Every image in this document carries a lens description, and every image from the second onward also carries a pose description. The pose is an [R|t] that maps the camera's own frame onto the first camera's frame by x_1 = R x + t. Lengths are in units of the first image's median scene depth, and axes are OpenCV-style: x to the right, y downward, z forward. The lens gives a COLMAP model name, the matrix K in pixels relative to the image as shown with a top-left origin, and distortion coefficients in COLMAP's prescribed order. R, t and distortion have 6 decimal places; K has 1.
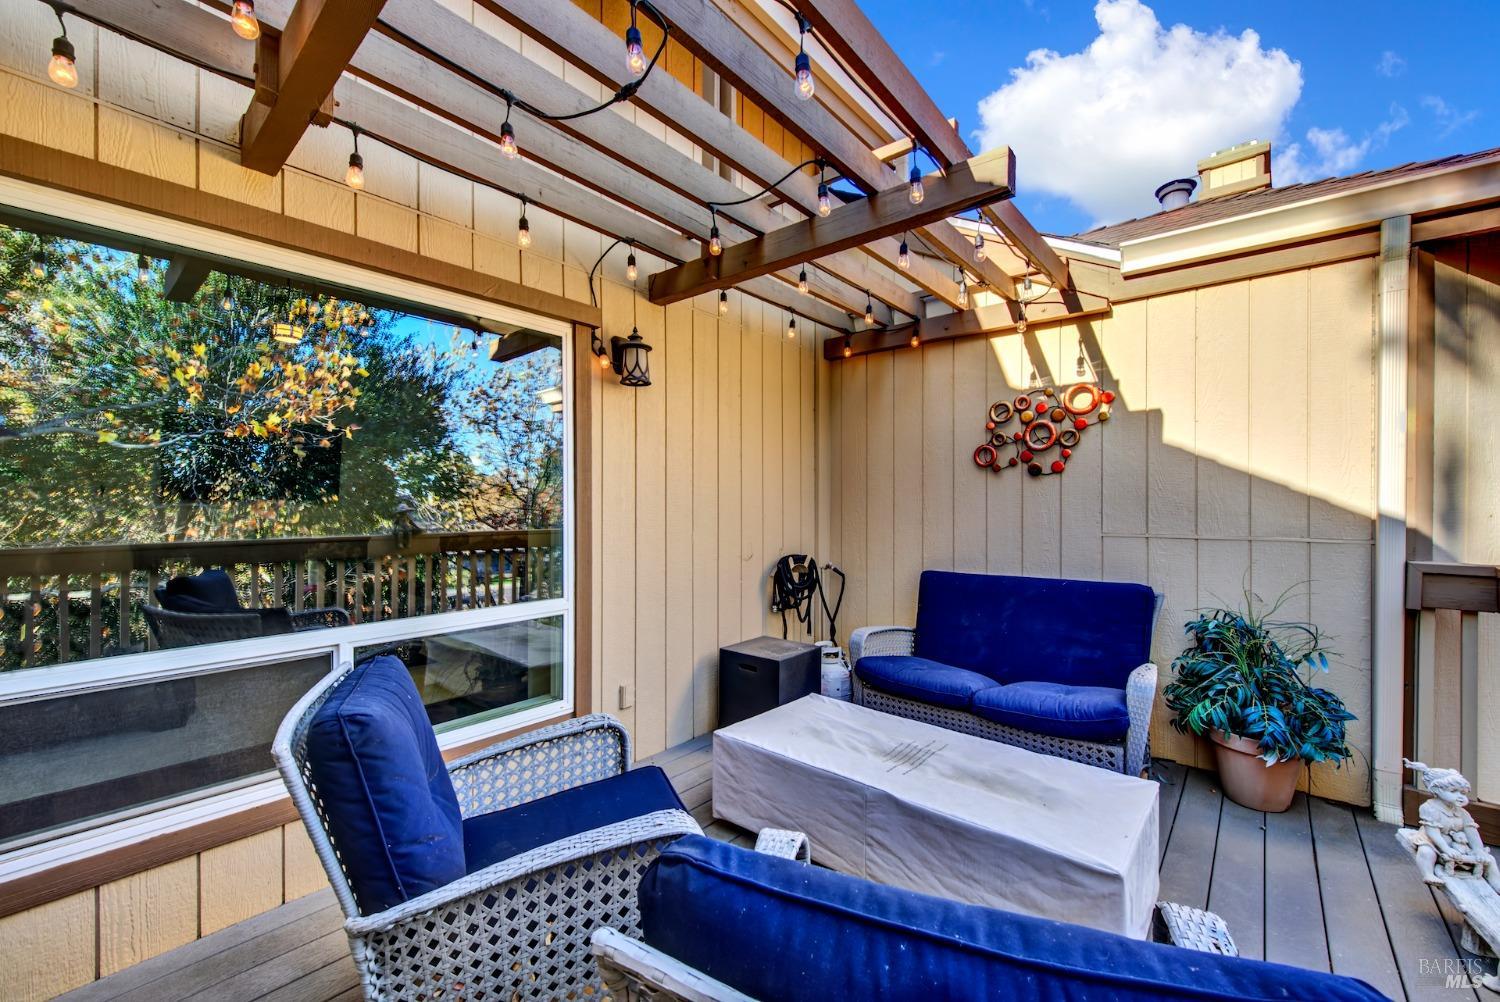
lens RADIAL K [[598.3, 0, 755.3], [0, 598.3, 508.2], [0, 0, 1]] dist [0.004440, -0.003579]
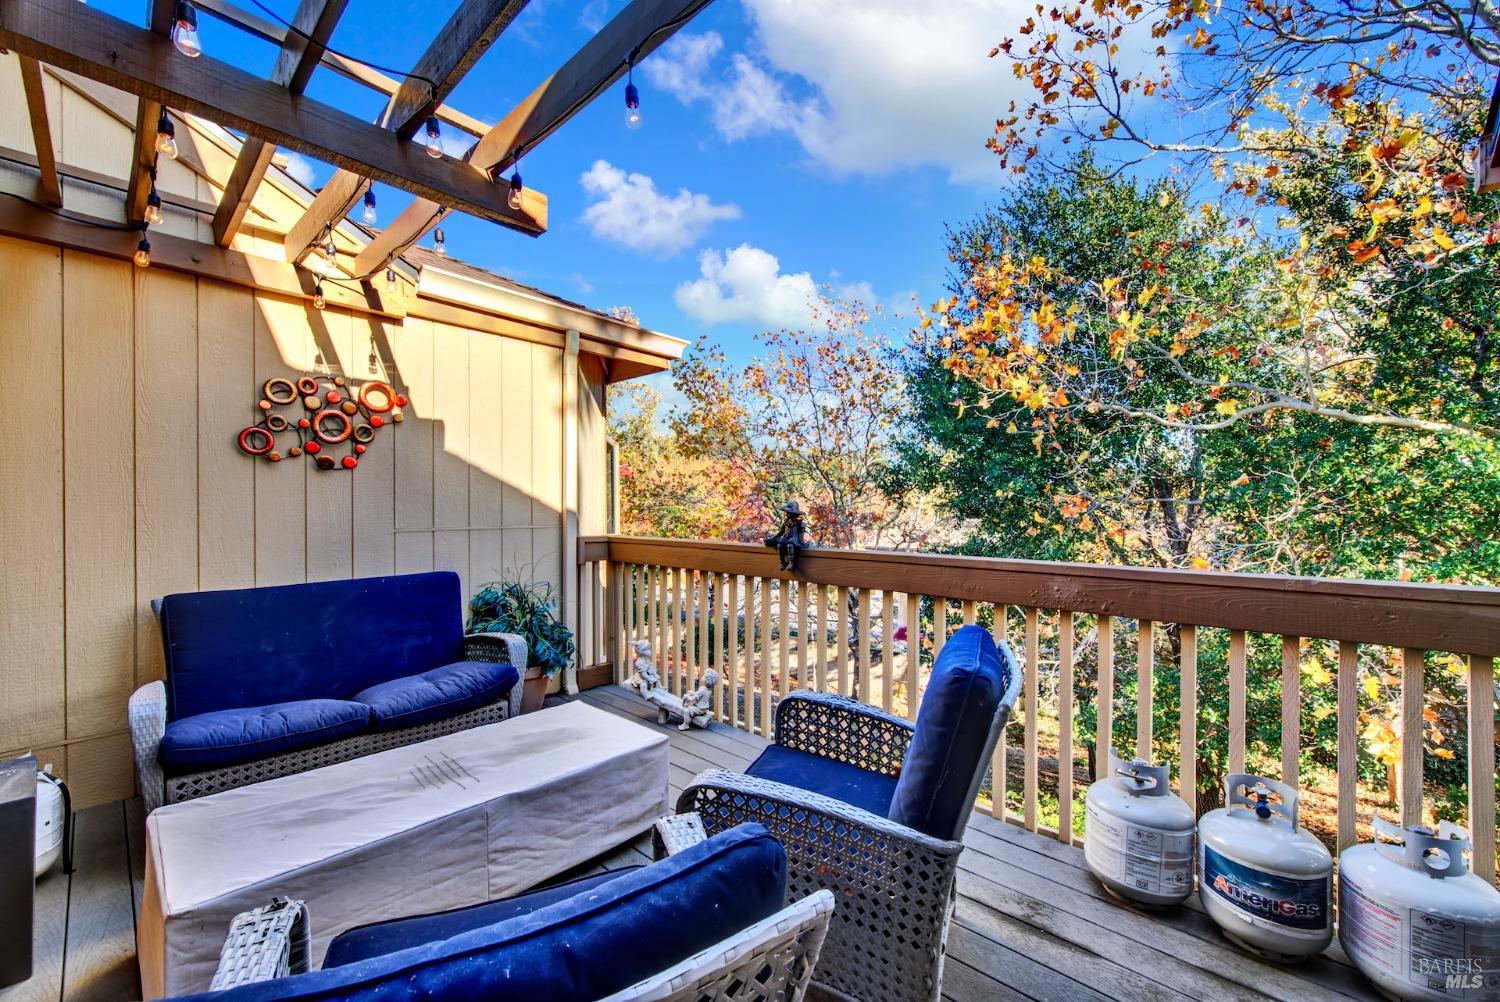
lens RADIAL K [[598.3, 0, 755.3], [0, 598.3, 508.2], [0, 0, 1]] dist [0.004440, -0.003579]
pose [[0.032696, -0.007256, 0.999439, -0.450139], [-0.001088, 0.999973, 0.007296, -0.003526], [-0.999465, -0.001326, 0.032687, 0.335050]]
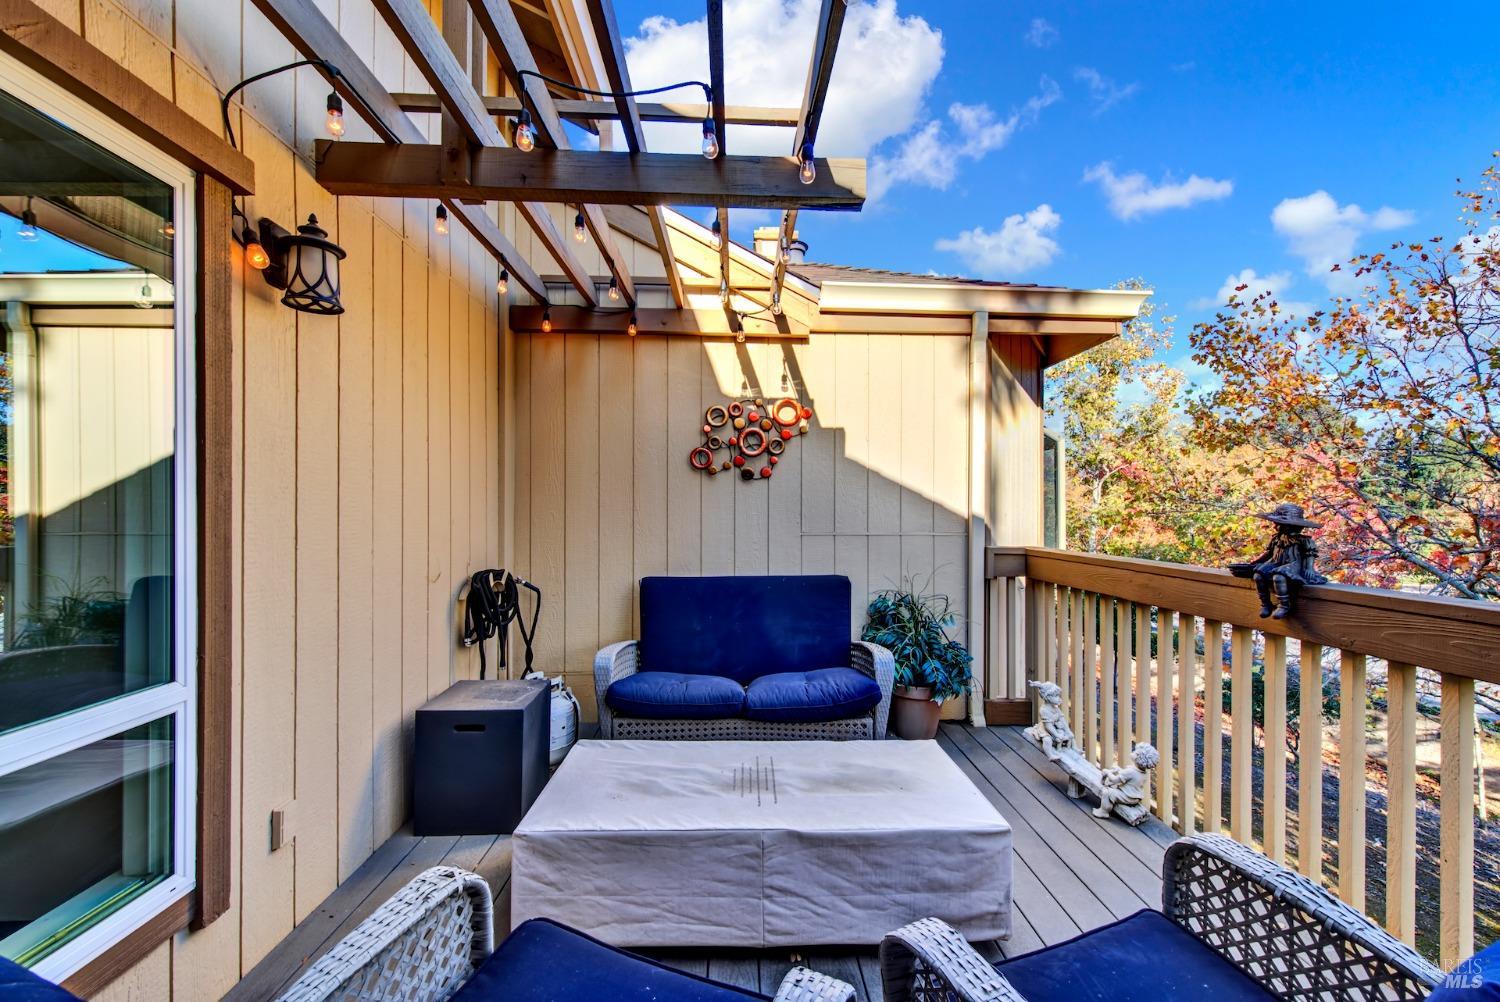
lens RADIAL K [[598.3, 0, 755.3], [0, 598.3, 508.2], [0, 0, 1]] dist [0.004440, -0.003579]
pose [[0.738093, 0.001743, 0.674696, -0.251626], [-0.000943, 0.999998, -0.001551, -0.002622], [-0.674698, 0.000509, 0.738094, 0.222243]]
